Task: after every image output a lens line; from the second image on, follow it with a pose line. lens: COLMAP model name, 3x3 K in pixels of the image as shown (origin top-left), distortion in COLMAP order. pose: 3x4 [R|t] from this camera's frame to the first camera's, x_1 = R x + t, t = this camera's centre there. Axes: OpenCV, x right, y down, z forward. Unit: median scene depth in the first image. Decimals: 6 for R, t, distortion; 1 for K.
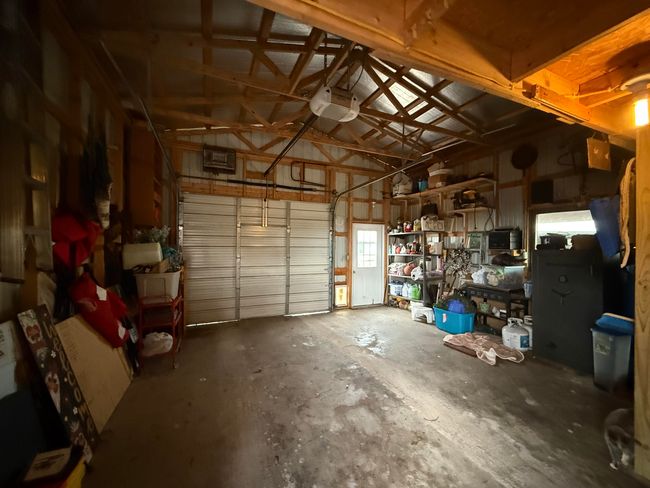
lens RADIAL K [[257.0, 0, 325.0], [0, 257.0, 244.0], [0, 0, 1]] dist [-0.000247, -0.000155]
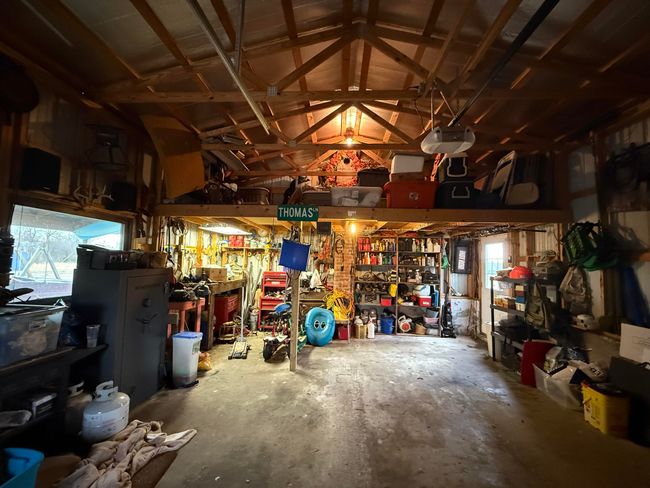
lens RADIAL K [[257.0, 0, 325.0], [0, 257.0, 244.0], [0, 0, 1]] dist [-0.000247, -0.000155]
pose [[-0.885582, -0.002273, 0.464478, -0.012237], [-0.033005, 0.997768, -0.058044, -0.042514], [-0.463309, -0.066733, -0.883680, 2.070501]]
